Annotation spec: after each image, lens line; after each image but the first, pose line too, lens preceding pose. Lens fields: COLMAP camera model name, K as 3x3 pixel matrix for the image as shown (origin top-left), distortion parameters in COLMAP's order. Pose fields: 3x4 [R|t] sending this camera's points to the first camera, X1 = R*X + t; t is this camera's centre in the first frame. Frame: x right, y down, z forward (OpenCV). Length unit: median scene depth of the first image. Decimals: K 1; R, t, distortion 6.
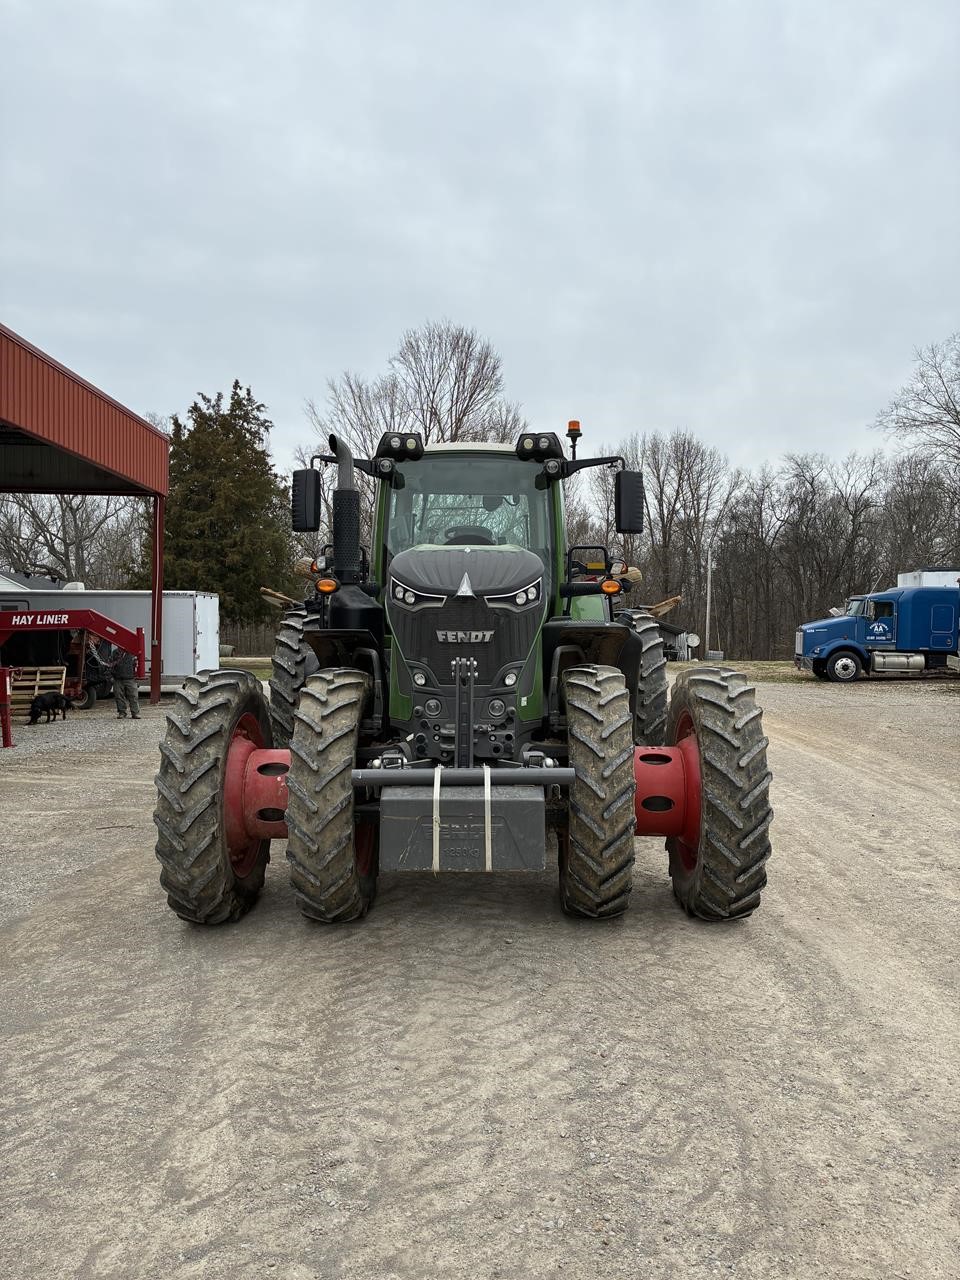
lens RADIAL K [[968.8, 0, 489.1], [0, 968.8, 641.0], [0, 0, 1]] dist [0.046206, -0.049747]
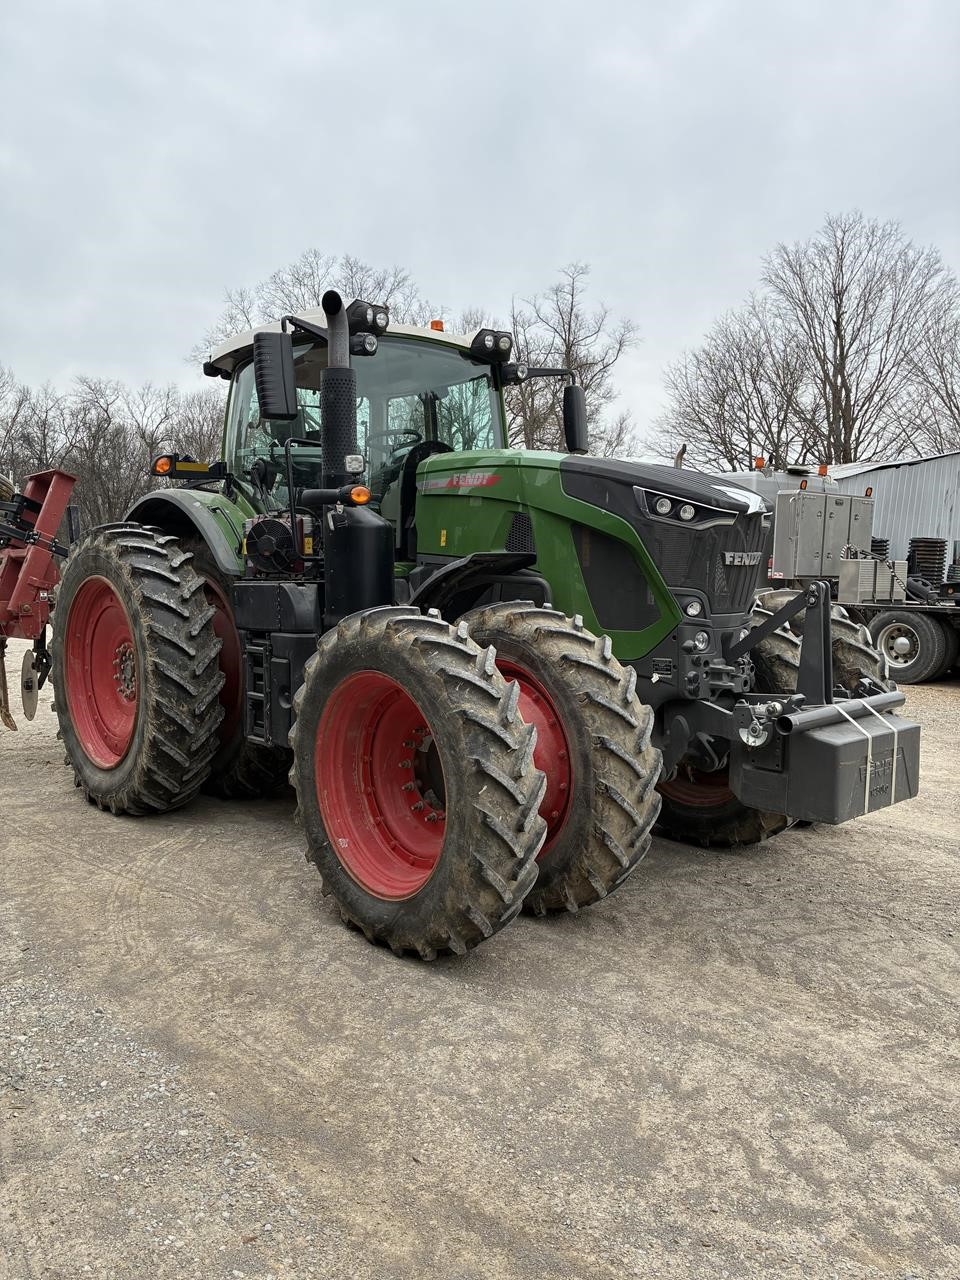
lens RADIAL K [[965.6, 0, 480.0], [0, 965.6, 640.0], [0, 0, 1]] dist [0.059633, -0.081640]
pose [[0.746994, -0.052140, 0.662783, -0.551425], [0.007877, 0.997544, 0.069597, 0.003839], [-0.664784, -0.046768, 0.745570, 0.339816]]
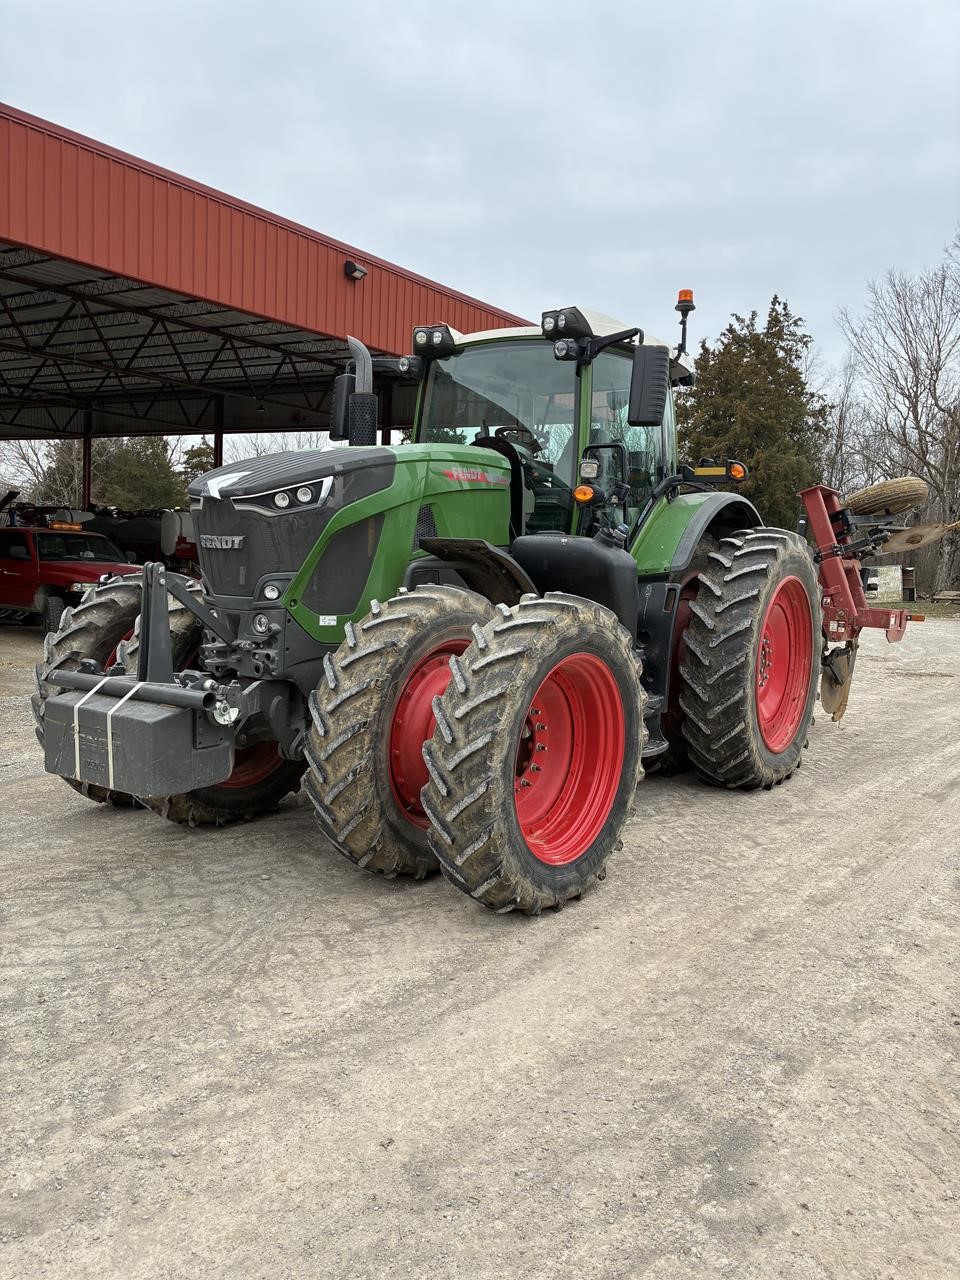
lens RADIAL K [[972.7, 0, 496.5], [0, 972.7, 640.2], [0, 0, 1]] dist [0.053571, -0.073792]
pose [[0.821812, 0.075981, -0.564670, 0.495298], [-0.036858, 0.996082, 0.080388, 0.002876], [0.568566, -0.045251, 0.821392, 0.266223]]
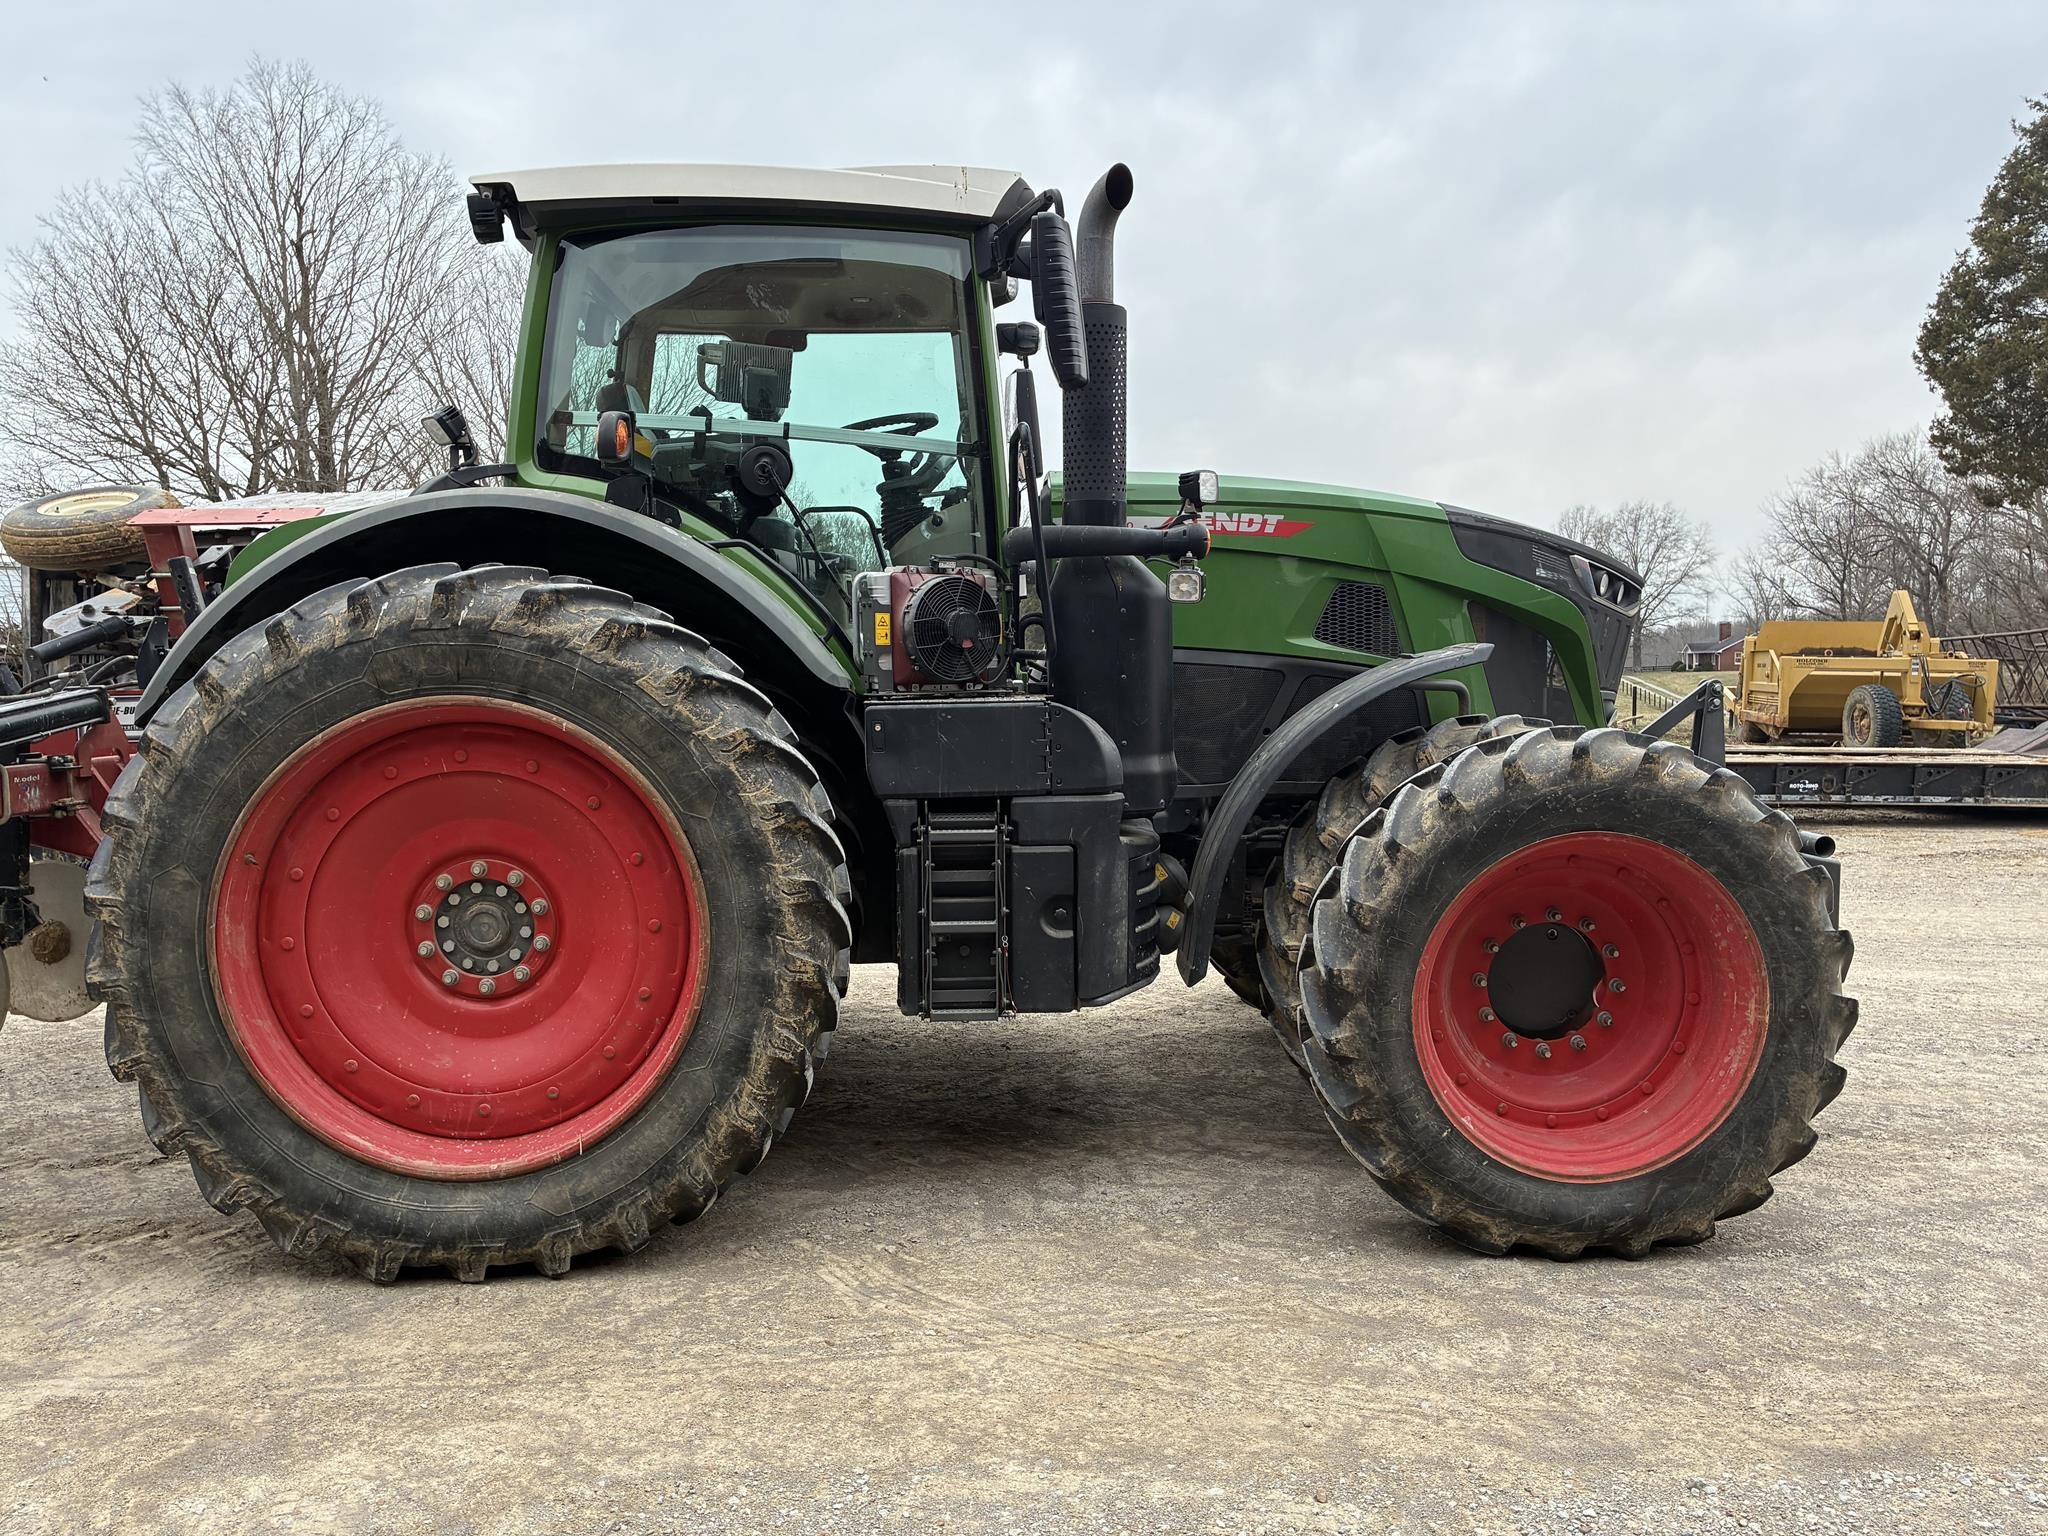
lens RADIAL K [[1544.9, 0, 1021.5], [0, 1544.9, 777.1], [0, 0, 1]] dist [0.059633, -0.081640]
pose [[-0.042858, -0.083914, 0.995551, -0.784462], [0.013986, 0.996318, 0.084581, -0.011395], [-0.998983, 0.017549, -0.041527, 1.017276]]
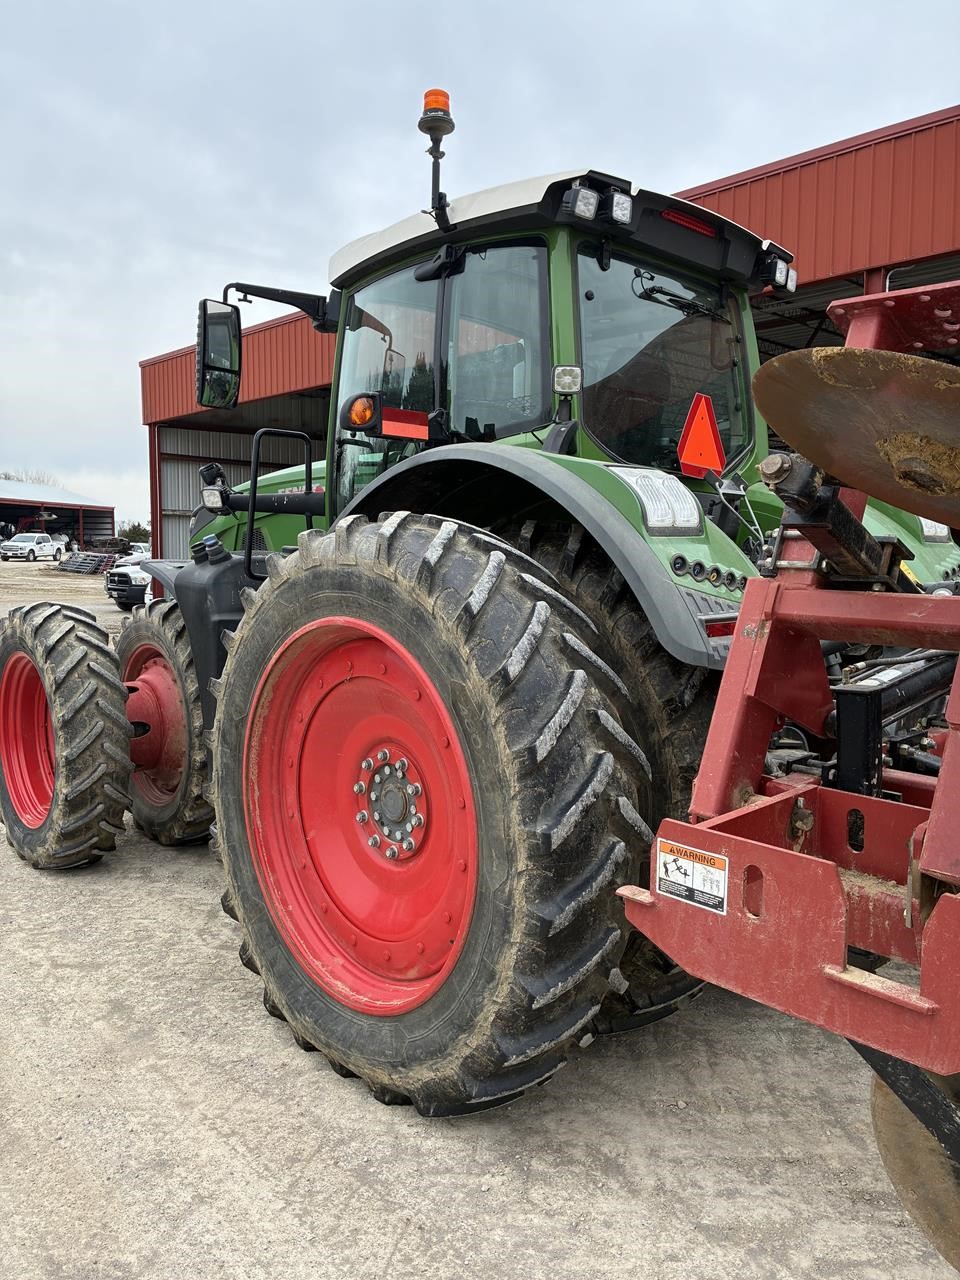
lens RADIAL K [[968.8, 0, 489.1], [0, 968.8, 641.0], [0, 0, 1]] dist [0.046206, -0.049747]
pose [[-0.740921, 0.047035, -0.669943, 0.427084], [-0.017612, 0.995841, 0.089394, -0.021896], [0.671361, 0.078033, -0.737011, 1.549503]]
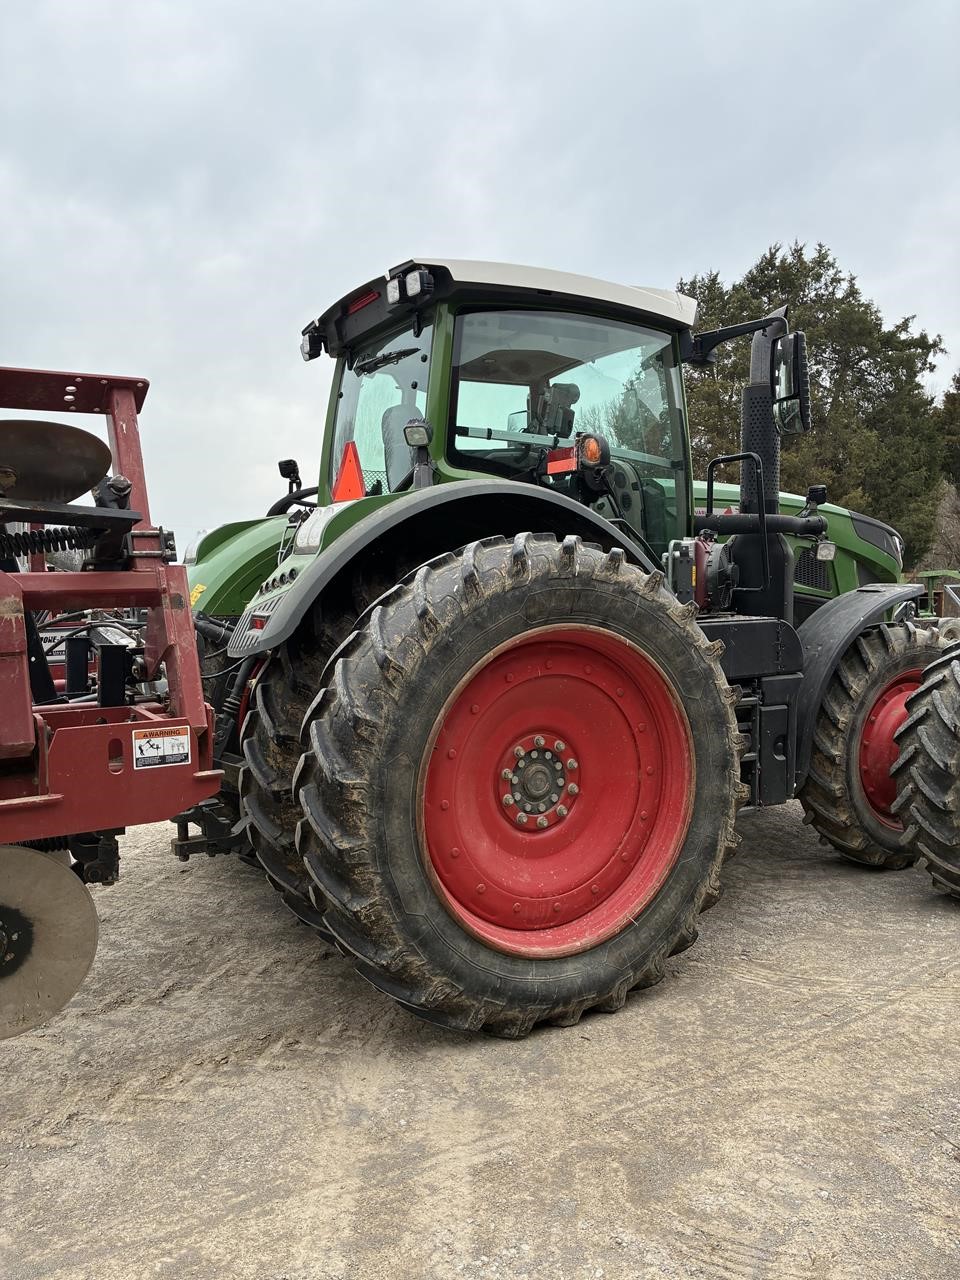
lens RADIAL K [[968.8, 0, 489.1], [0, 968.8, 641.0], [0, 0, 1]] dist [0.046206, -0.049747]
pose [[-0.483252, -0.060313, 0.873401, -0.649596], [0.008071, 0.997275, 0.073332, -0.024000], [-0.875444, 0.042487, -0.481449, 1.457718]]
